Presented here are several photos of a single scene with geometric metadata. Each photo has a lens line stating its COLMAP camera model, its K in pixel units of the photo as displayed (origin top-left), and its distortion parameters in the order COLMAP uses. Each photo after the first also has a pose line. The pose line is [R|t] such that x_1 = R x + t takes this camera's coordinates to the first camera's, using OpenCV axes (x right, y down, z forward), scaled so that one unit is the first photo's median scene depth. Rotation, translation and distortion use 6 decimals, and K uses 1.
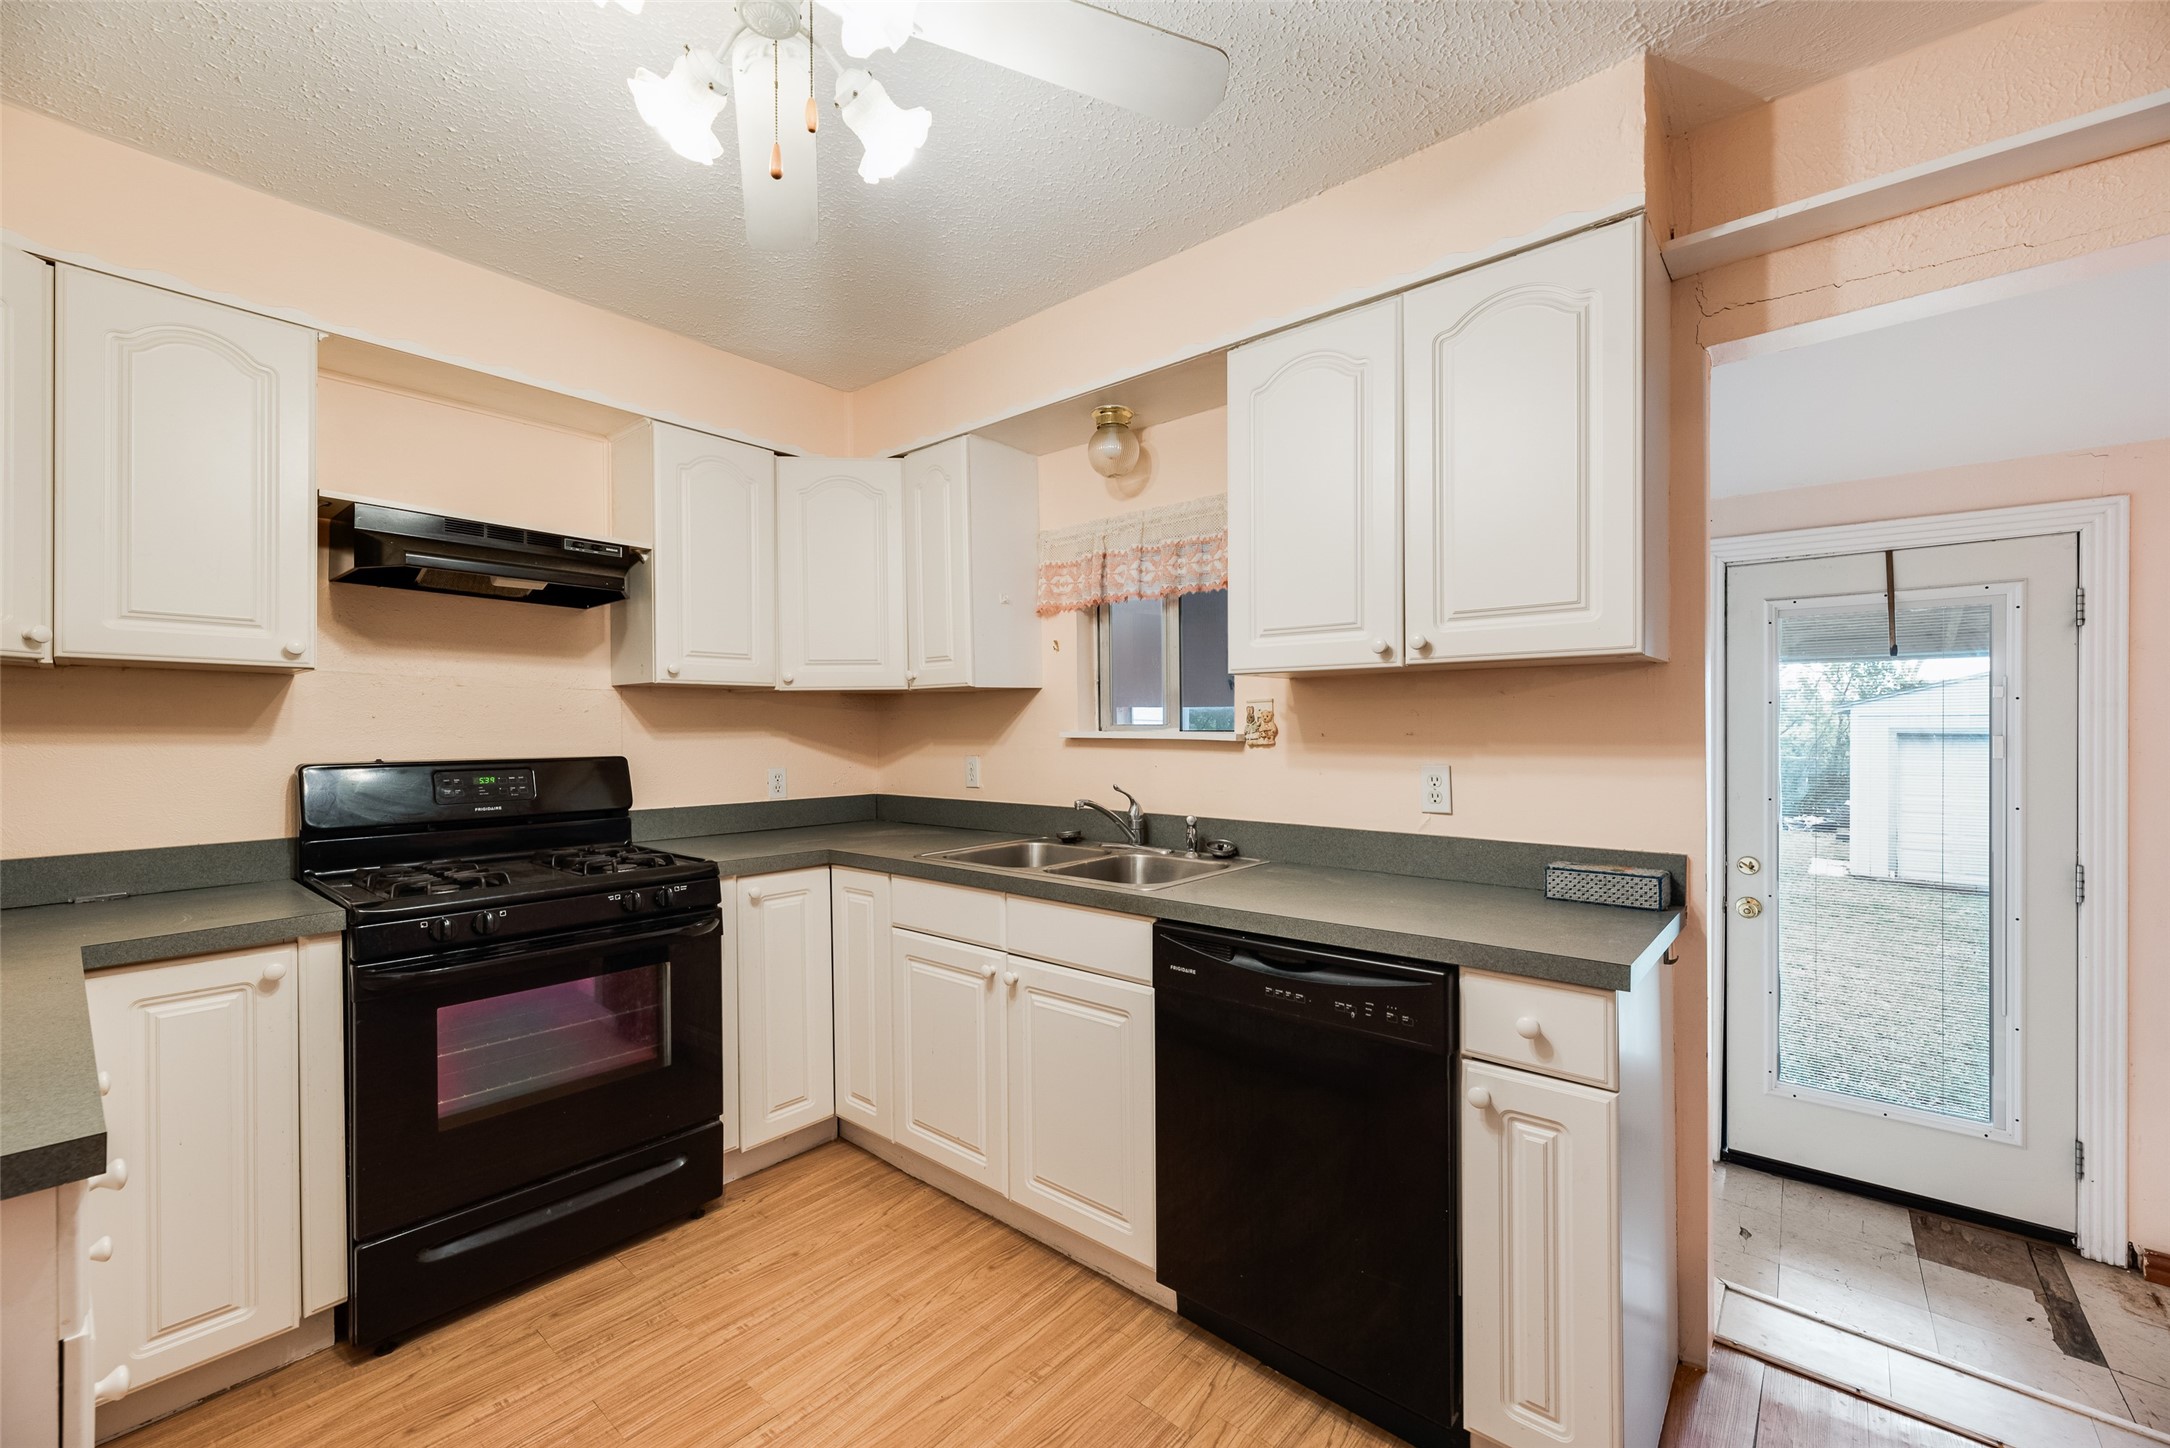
lens RADIAL K [[880.3, 0, 1088.5], [0, 880.3, 730.1], [0, 0, 1]] dist [0.001129, 0.000003]
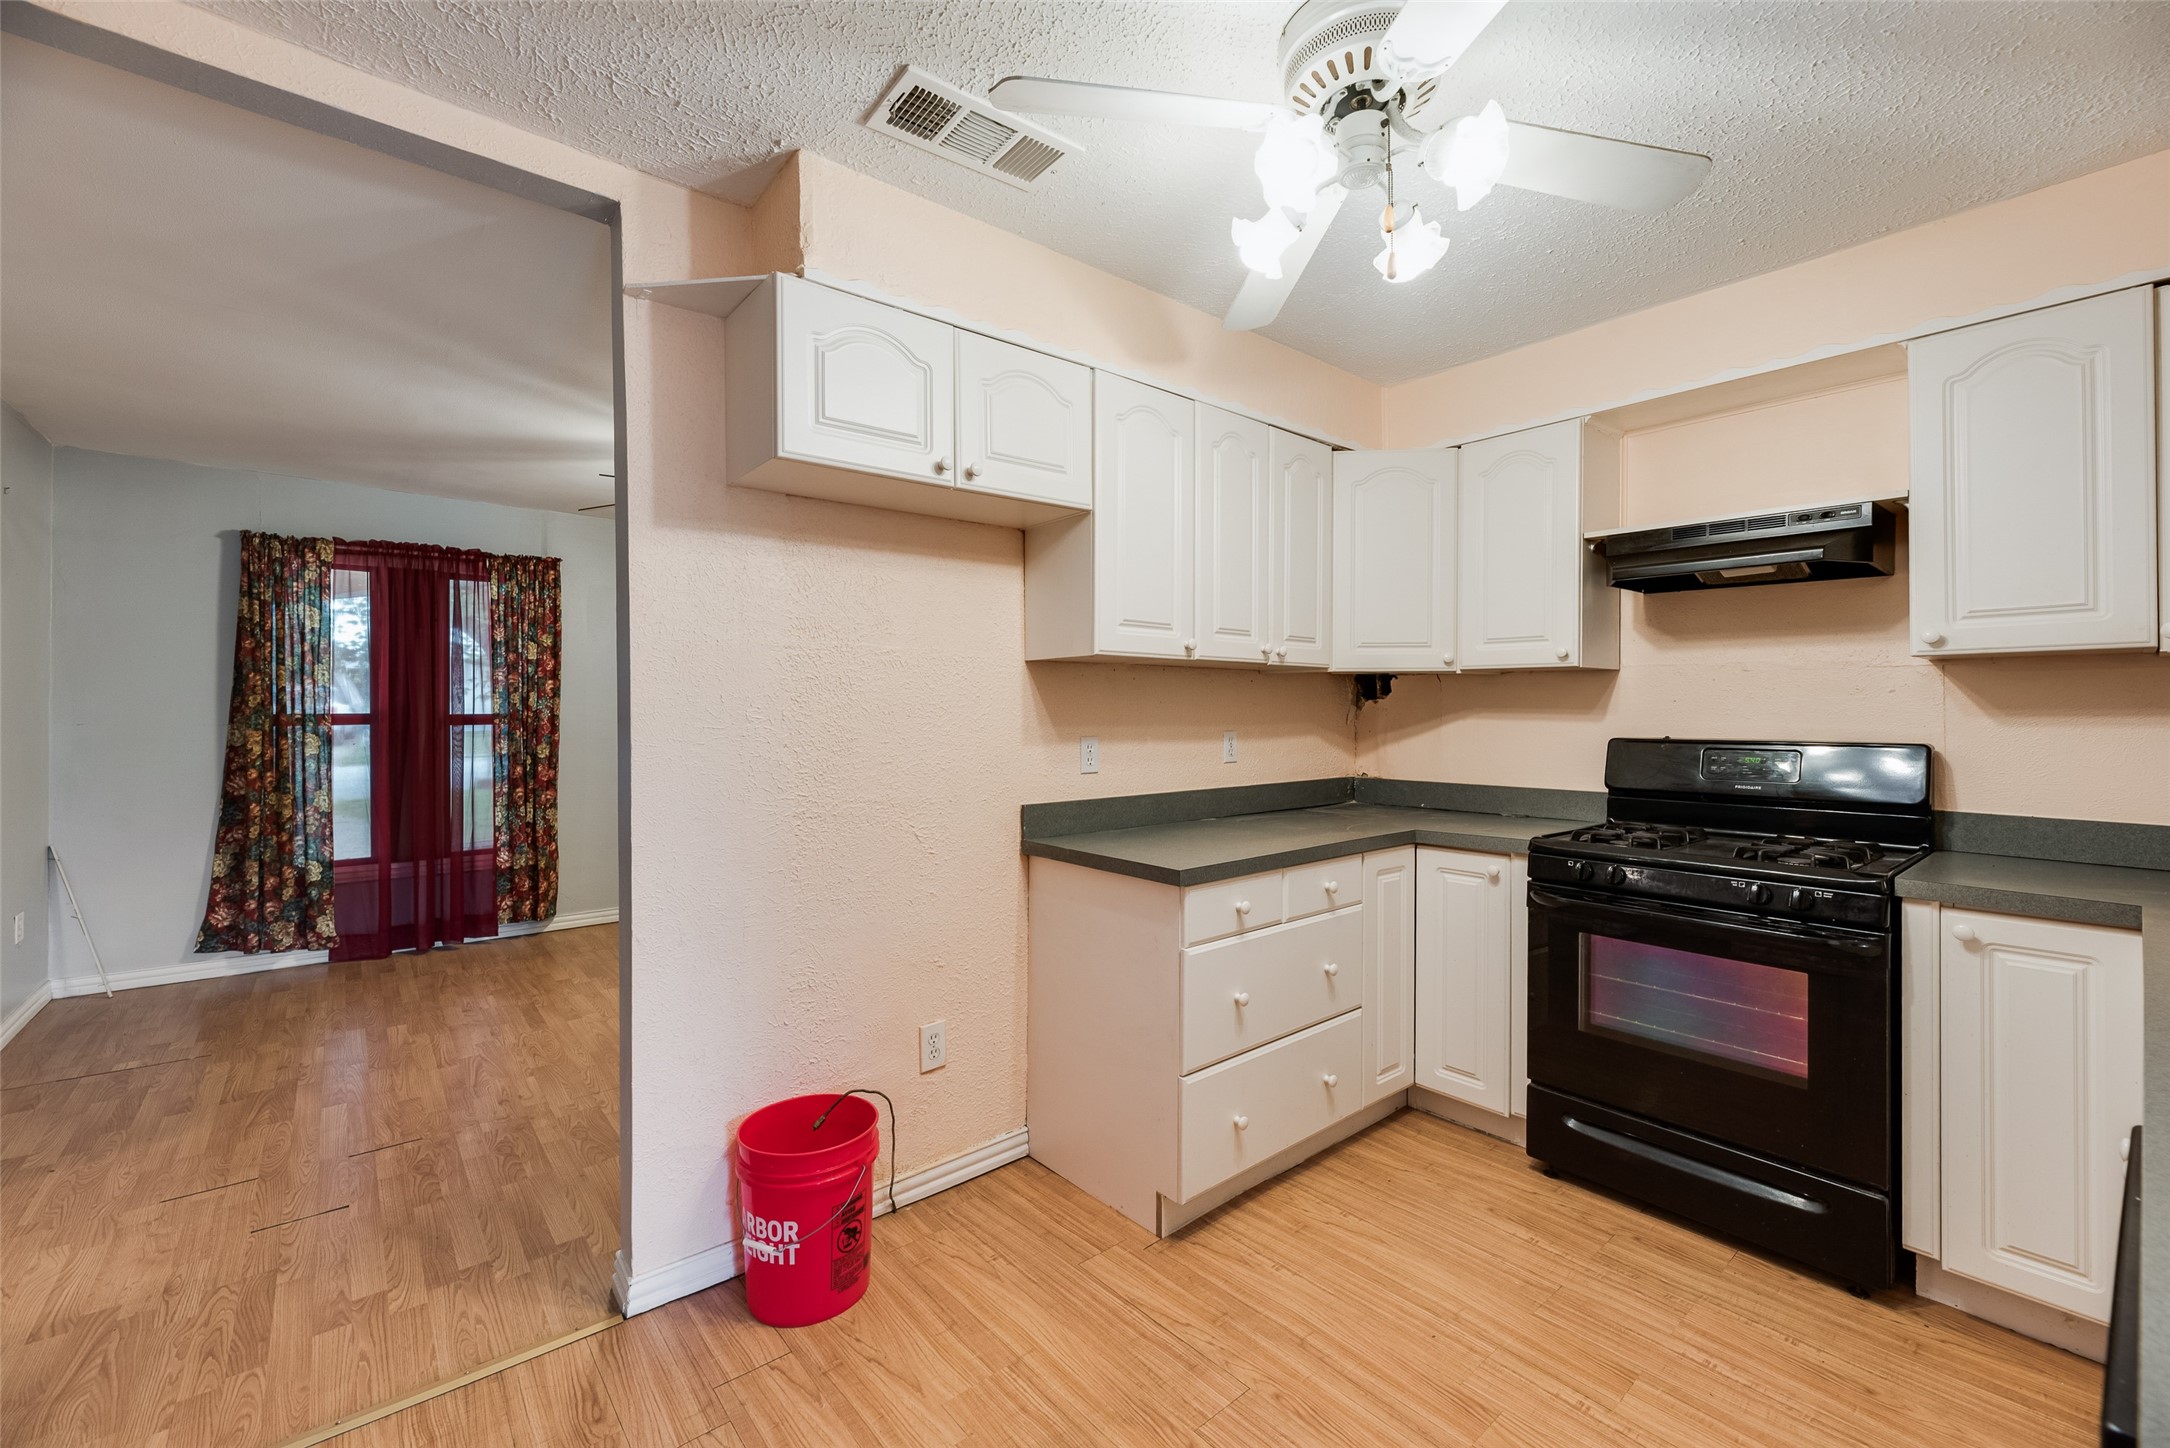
lens RADIAL K [[887.6, 0, 1089.4], [0, 887.6, 718.7], [0, 0, 1]] dist [0.000541, -0.000107]
pose [[-0.174022, 0.007385, -0.984714, 0.609558], [-0.006037, 0.999945, 0.008567, 0.003321], [0.984723, 0.007436, -0.173968, 0.508704]]
